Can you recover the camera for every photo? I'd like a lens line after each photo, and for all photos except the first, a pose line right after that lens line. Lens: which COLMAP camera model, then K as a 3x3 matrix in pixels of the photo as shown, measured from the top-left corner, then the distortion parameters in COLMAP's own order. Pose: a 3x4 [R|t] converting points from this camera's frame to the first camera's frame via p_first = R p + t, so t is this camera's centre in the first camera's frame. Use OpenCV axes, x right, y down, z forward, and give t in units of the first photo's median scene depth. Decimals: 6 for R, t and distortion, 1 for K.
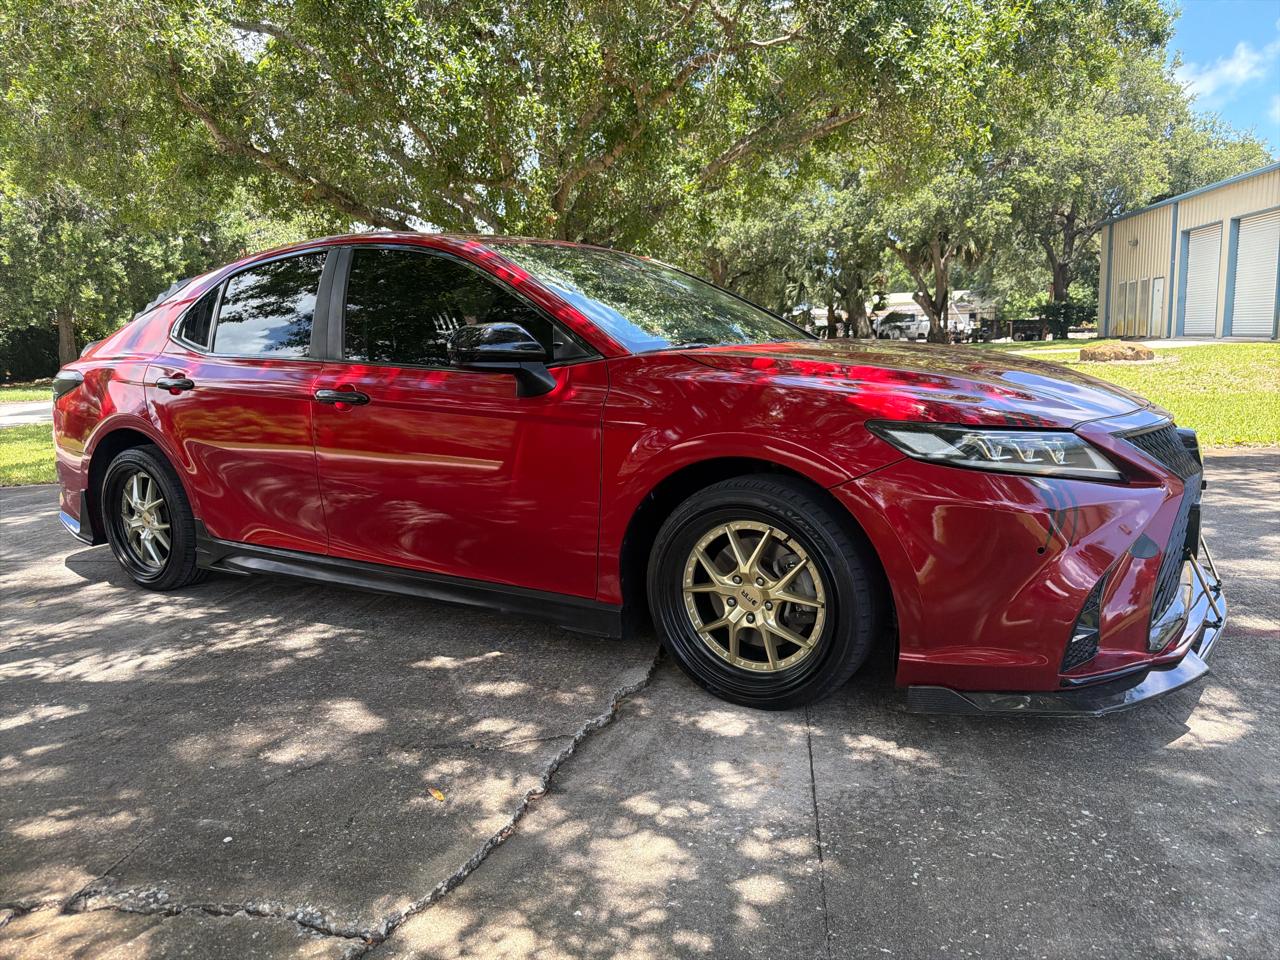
lens RADIAL K [[928.8, 0, 643.4], [0, 928.8, 504.9], [0, 0, 1]] dist [0.005764, -0.004936]
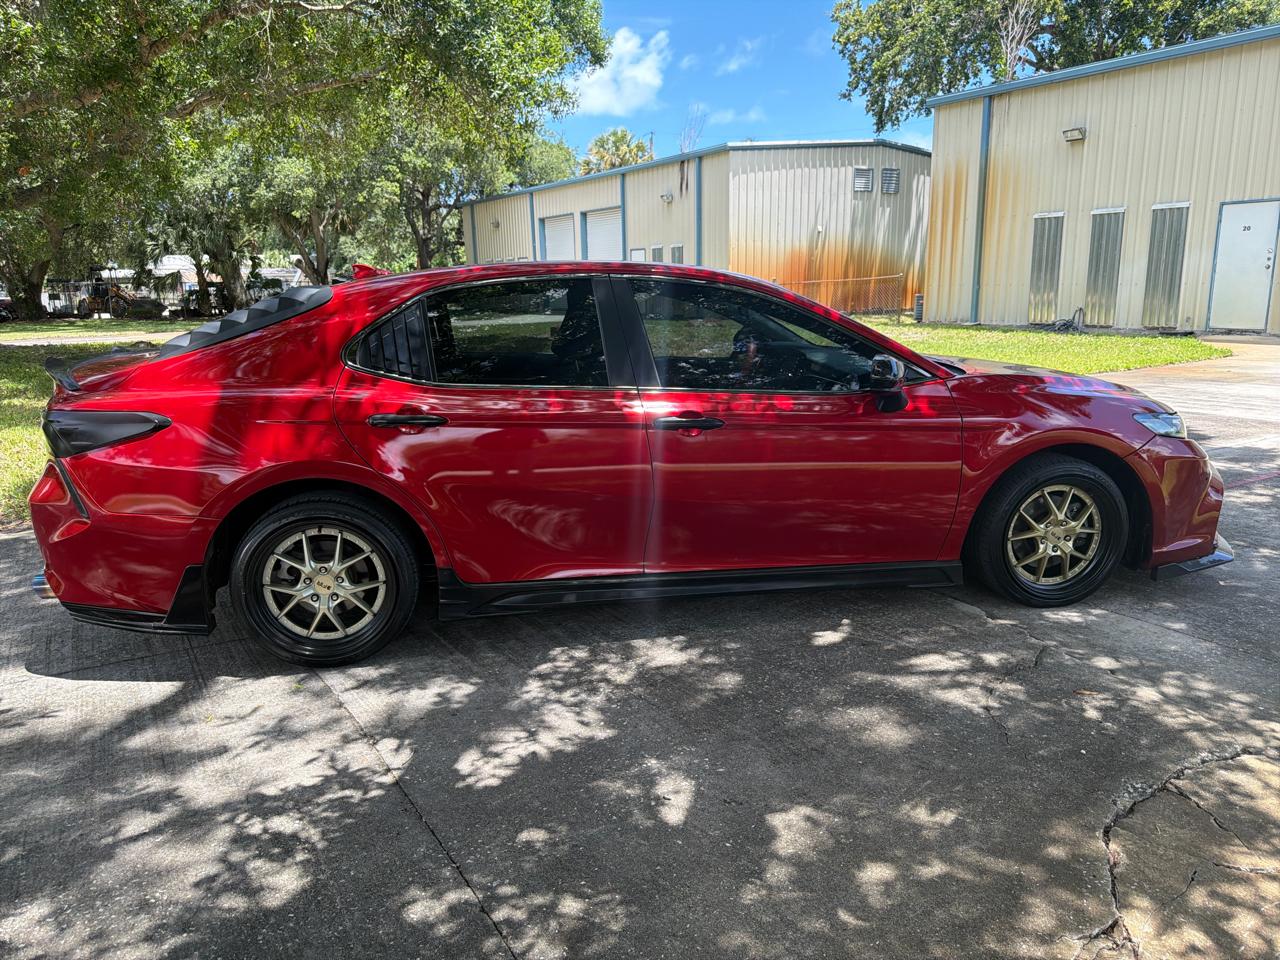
lens RADIAL K [[928.7, 0, 653.2], [0, 928.7, 481.4], [0, 0, 1]] dist [0.112137, -0.163123]
pose [[0.743861, -0.116522, 0.658098, -0.137185], [0.107524, 0.992722, 0.054233, -0.014146], [-0.659628, 0.030420, 0.750977, 0.027223]]
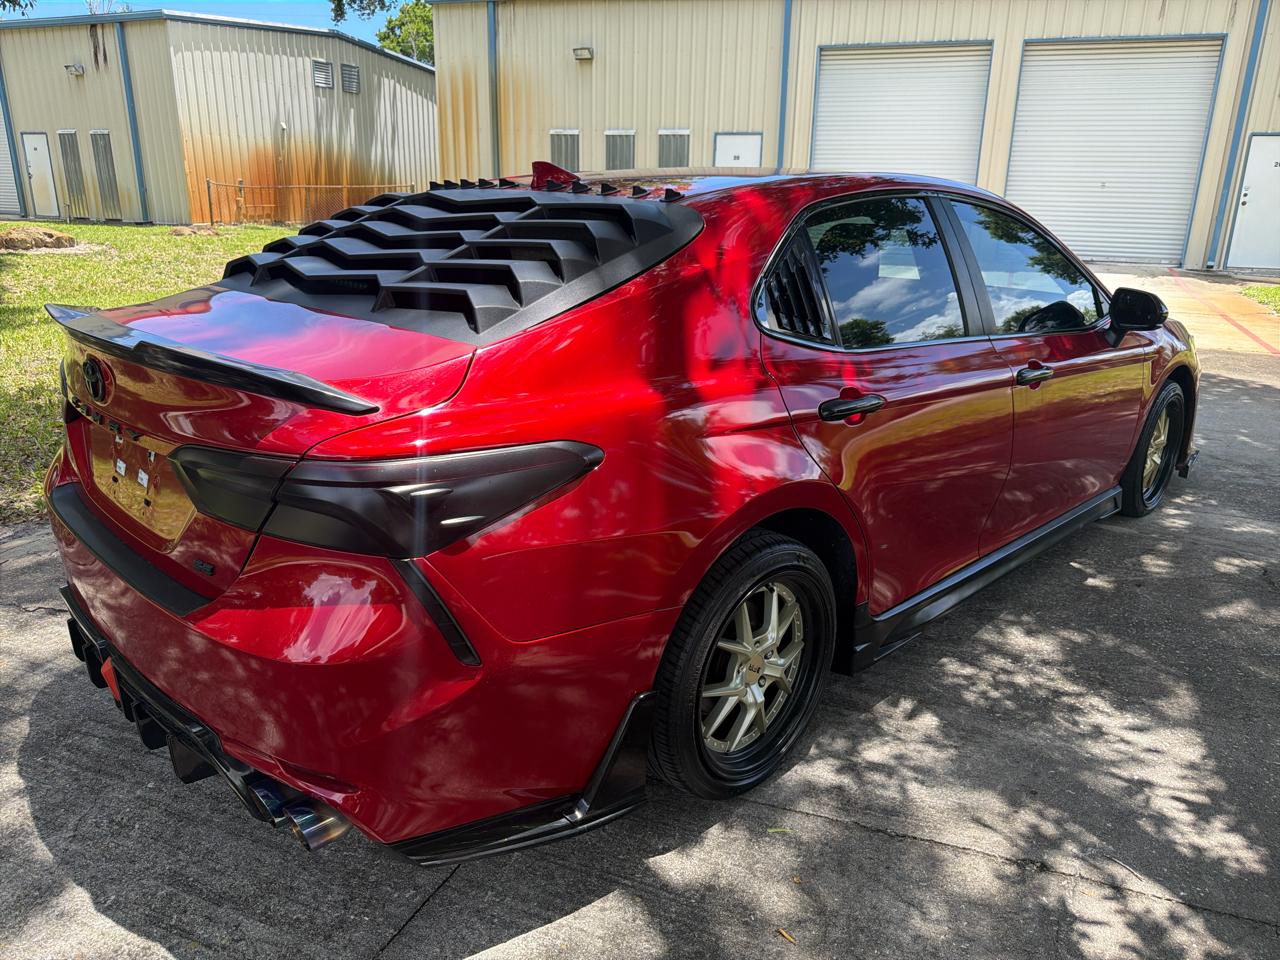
lens RADIAL K [[923.1, 0, 642.7], [0, 923.1, 498.3], [0, 0, 1]] dist [-0.006981, 0.001293]
pose [[0.205096, -0.270843, 0.940521, -0.164019], [0.142634, 0.958961, 0.245050, -0.034948], [-0.968293, 0.083892, 0.235310, 0.148762]]
